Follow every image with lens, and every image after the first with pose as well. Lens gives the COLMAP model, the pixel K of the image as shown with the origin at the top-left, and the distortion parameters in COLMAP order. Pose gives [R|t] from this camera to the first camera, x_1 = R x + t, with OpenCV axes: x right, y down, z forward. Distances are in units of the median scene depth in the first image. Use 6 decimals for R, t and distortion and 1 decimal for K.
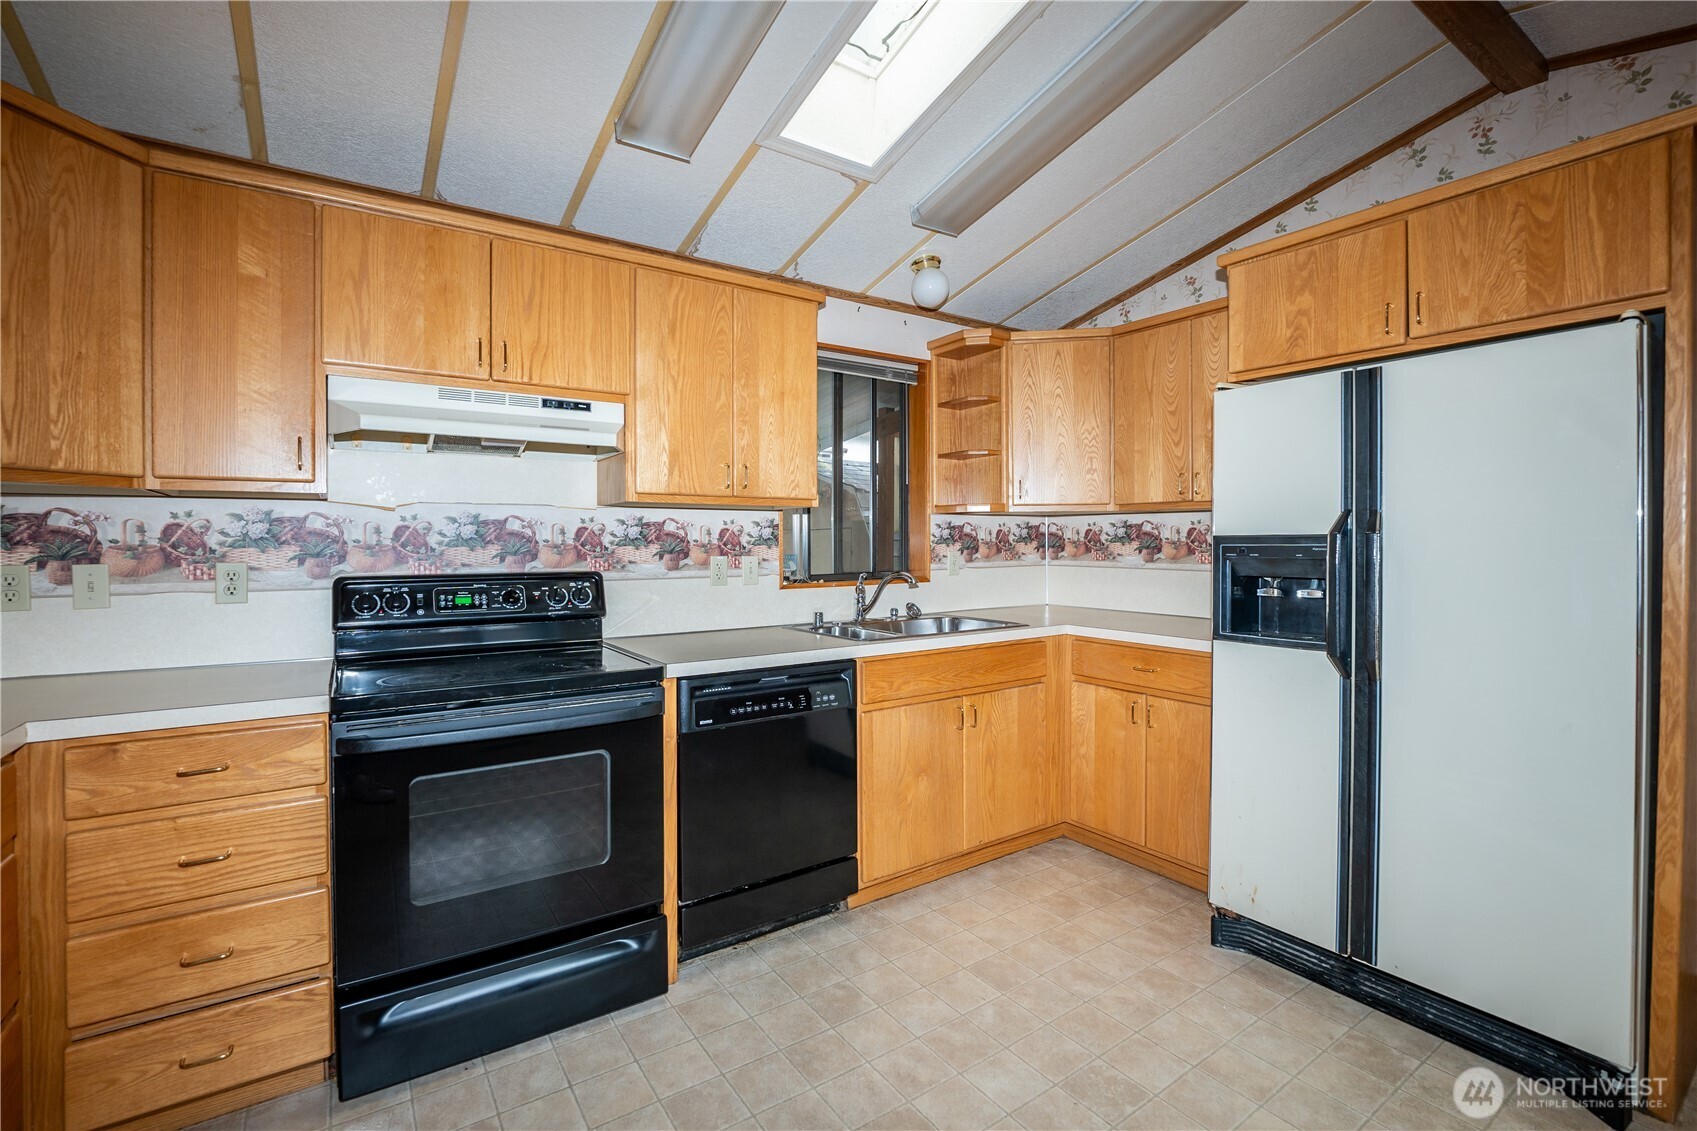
lens RADIAL K [[745.8, 0, 844.2], [0, 745.8, 551.0], [0, 0, 1]] dist [-0.021593, 0.001978]
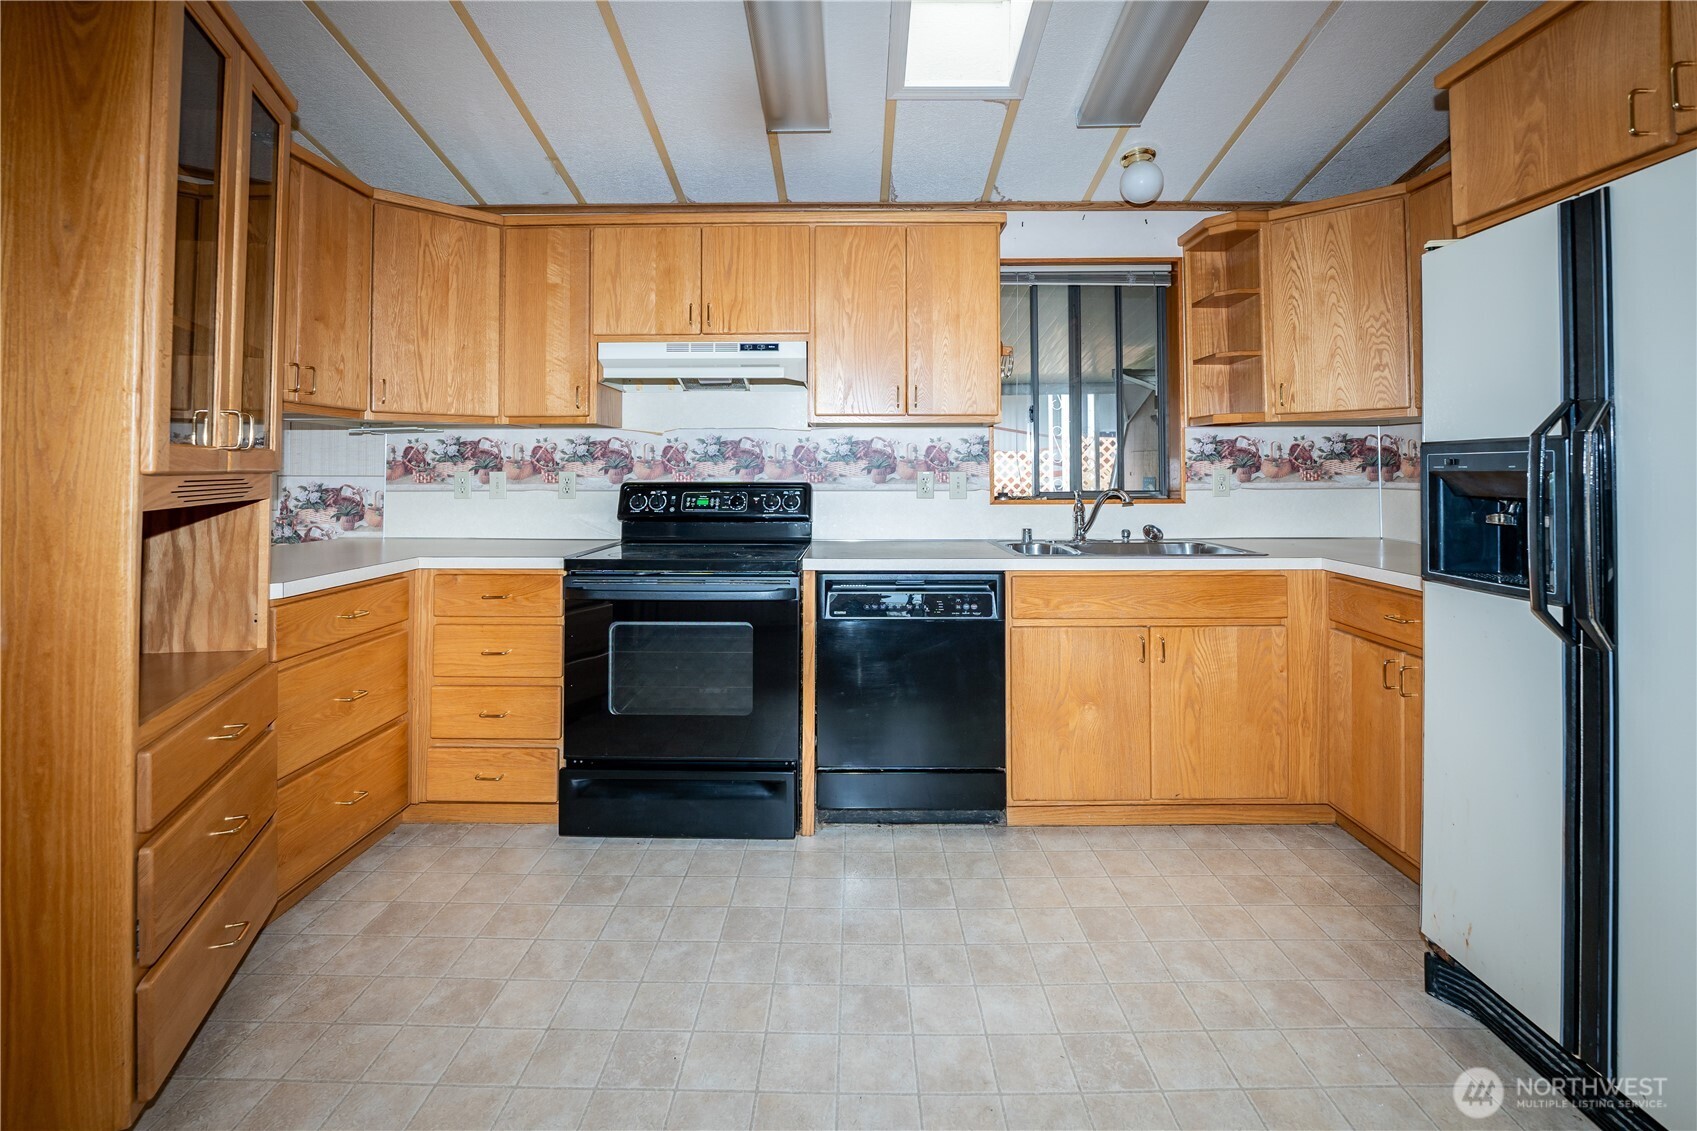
lens RADIAL K [[745.8, 0, 836.1], [0, 745.8, 457.4], [0, 0, 1]] dist [-0.021593, 0.001978]
pose [[0.826461, -0.006395, -0.562958, 0.411828], [-0.007380, 0.999727, -0.022190, 0.014218], [0.562946, 0.022494, 0.826188, 0.041588]]
